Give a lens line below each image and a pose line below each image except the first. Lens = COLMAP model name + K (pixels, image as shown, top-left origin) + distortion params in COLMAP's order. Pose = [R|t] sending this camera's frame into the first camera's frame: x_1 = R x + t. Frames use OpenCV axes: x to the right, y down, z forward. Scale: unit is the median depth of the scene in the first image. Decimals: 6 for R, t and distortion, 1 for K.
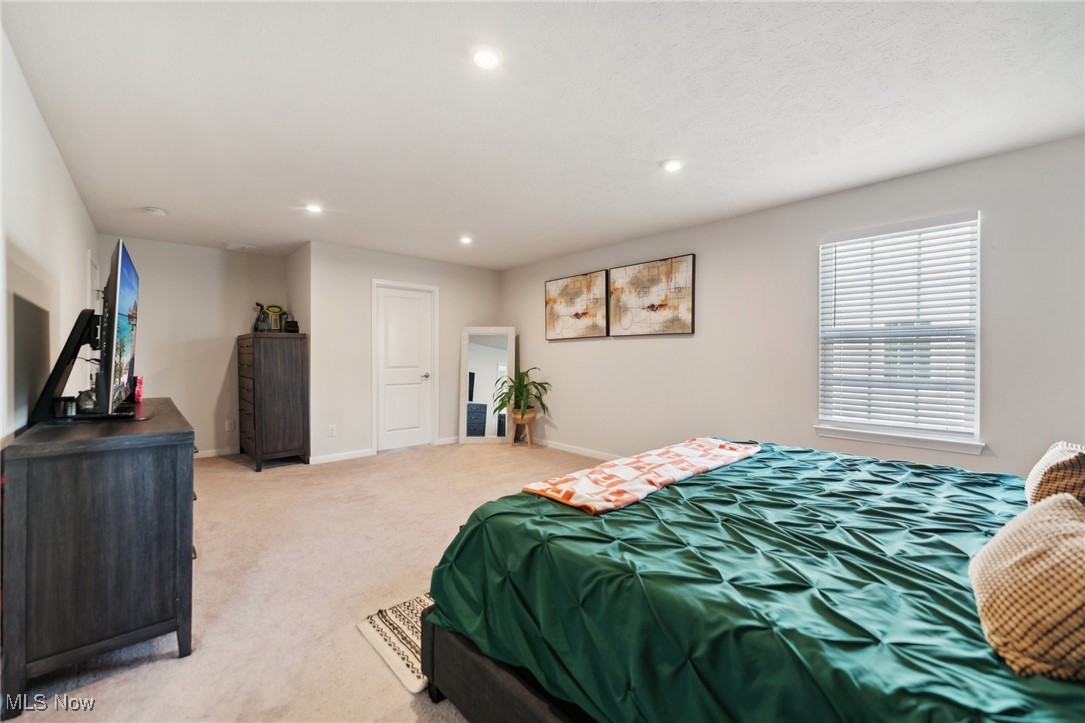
lens RADIAL K [[443.5, 0, 542.5], [0, 443.5, 361.5], [0, 0, 1]] dist [0.013203, -0.000035]
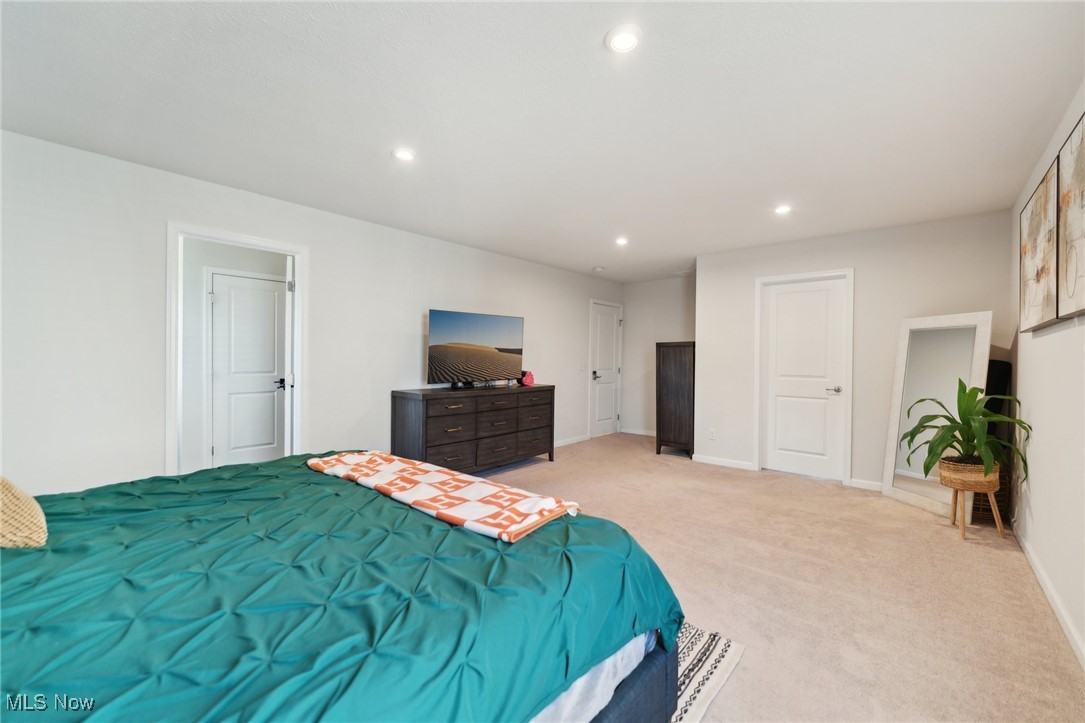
lens RADIAL K [[430.7, 0, 542.5], [0, 430.7, 361.5], [0, 0, 1]] dist [-0.001223, -0.000248]
pose [[0.098644, 0.012730, -0.995041, 0.465405], [-0.015134, 0.999822, 0.011291, -0.018090], [0.995008, 0.013945, 0.098819, 0.481896]]
